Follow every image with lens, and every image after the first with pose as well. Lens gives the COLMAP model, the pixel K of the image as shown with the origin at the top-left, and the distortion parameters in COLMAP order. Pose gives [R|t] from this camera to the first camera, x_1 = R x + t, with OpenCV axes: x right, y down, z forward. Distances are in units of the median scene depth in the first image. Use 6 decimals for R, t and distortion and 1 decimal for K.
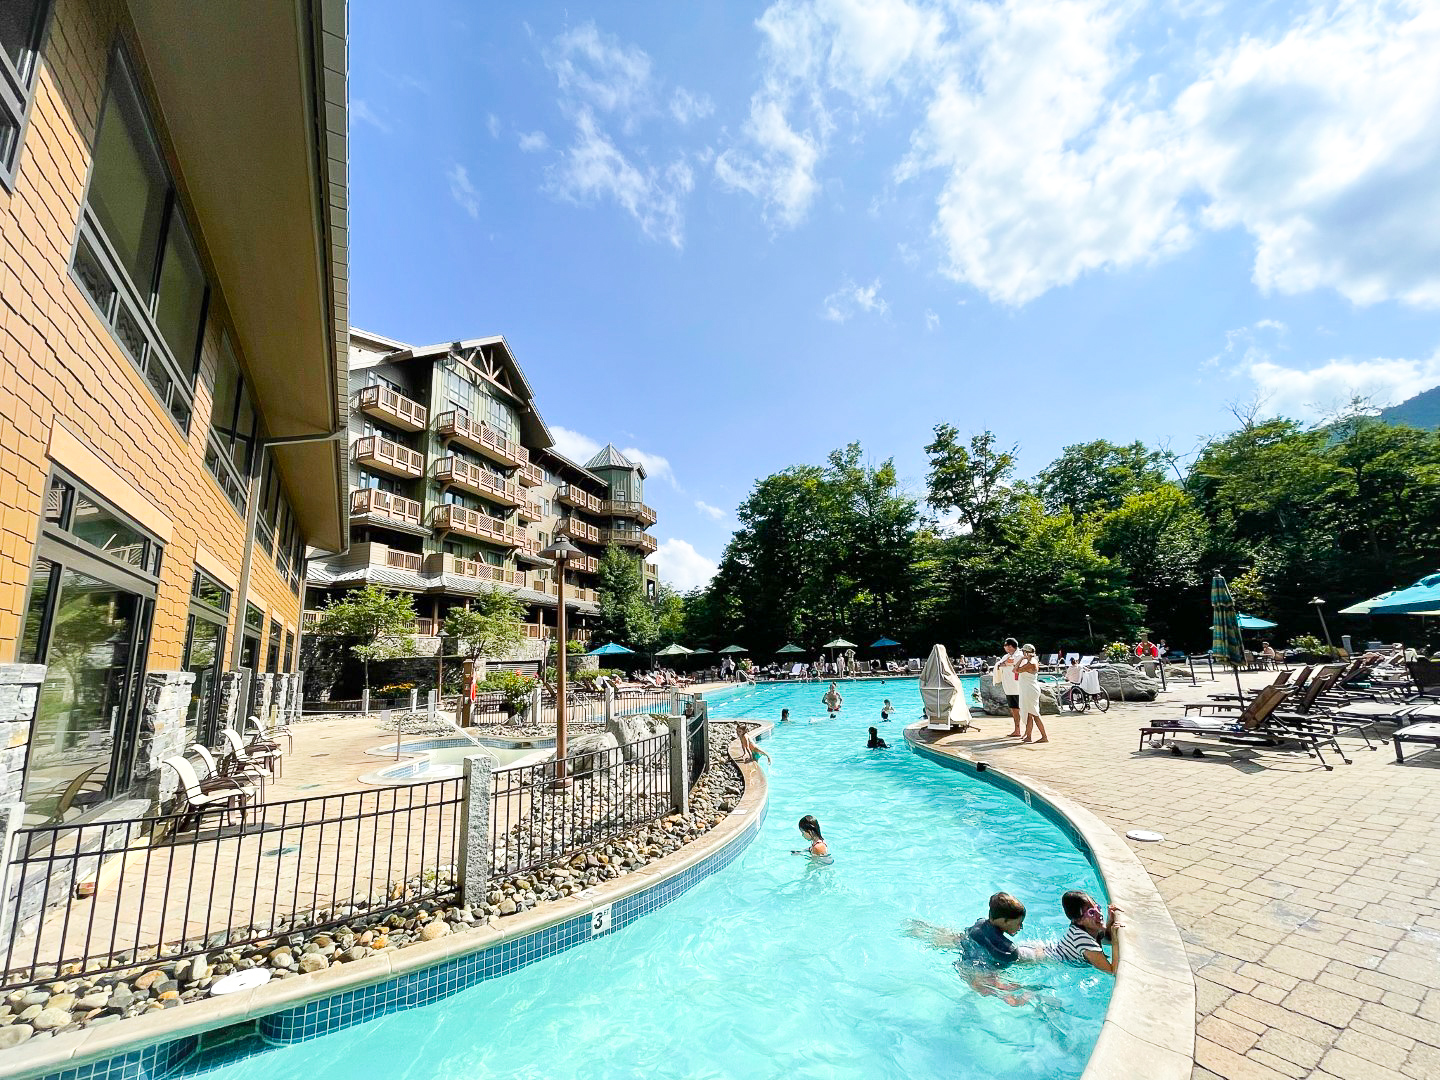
lens RADIAL K [[592.5, 0, 720.0], [0, 592.5, 540.0], [0, 0, 1]] dist [0.000340, 0.000022]
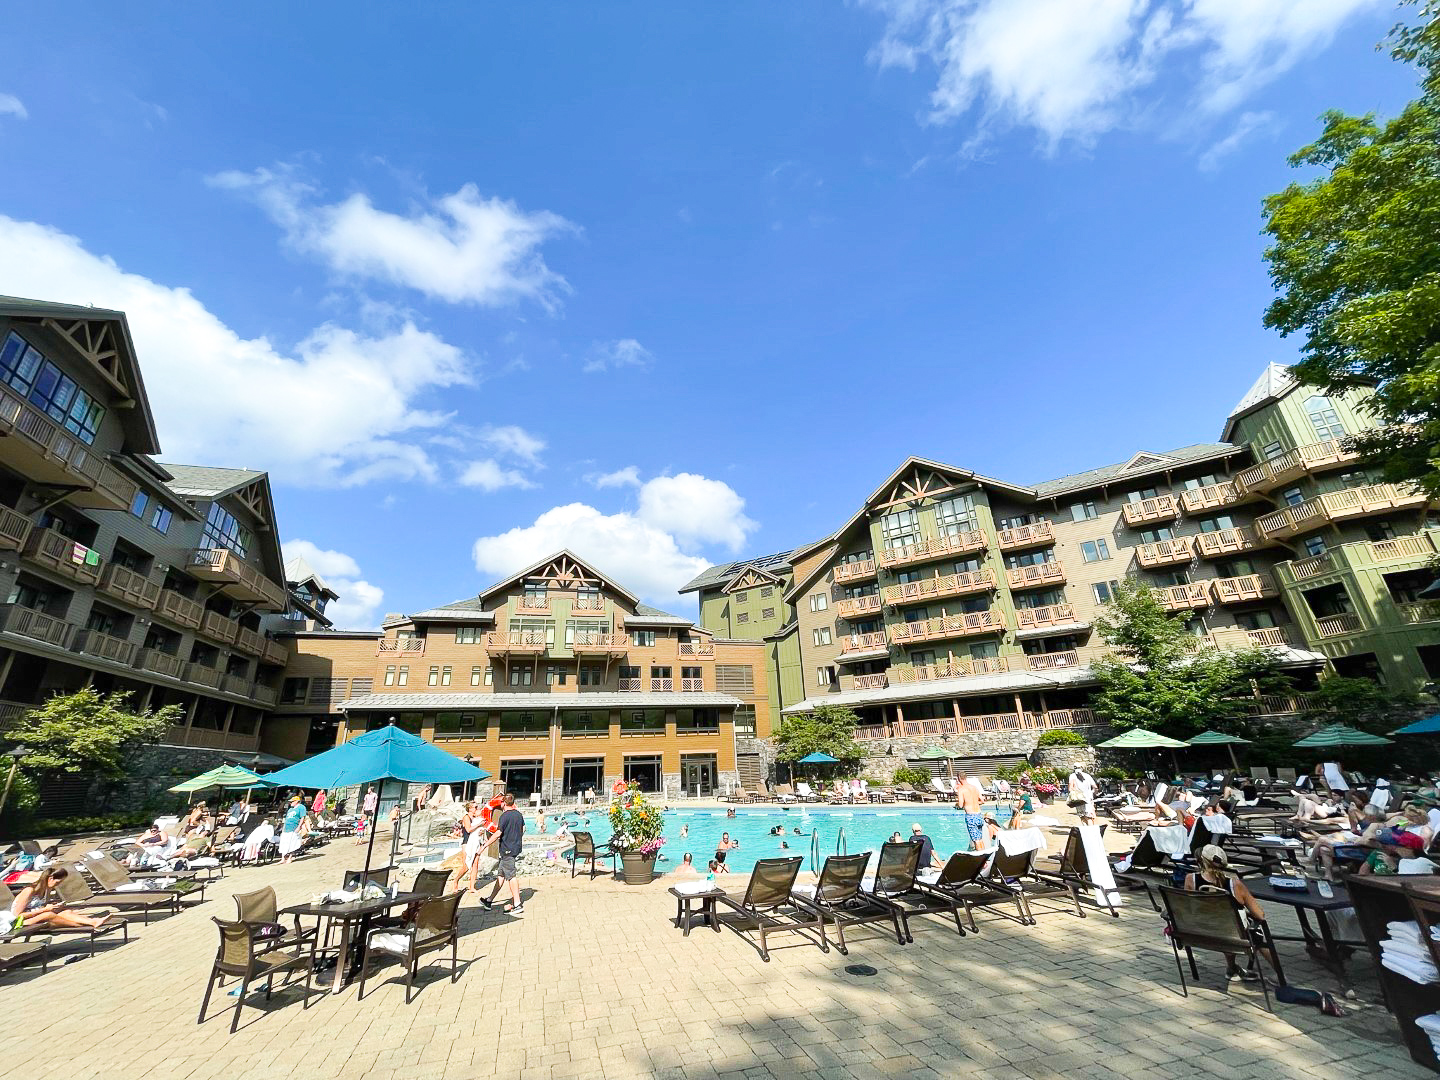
lens RADIAL K [[592.5, 0, 720.0], [0, 592.5, 540.0], [0, 0, 1]] dist [0.000340, 0.000022]
pose [[-0.267800, -0.302376, -0.914796, 0.649338], [0.241876, 0.897970, -0.367622, 0.114936], [0.932620, -0.319716, -0.167339, 0.724838]]
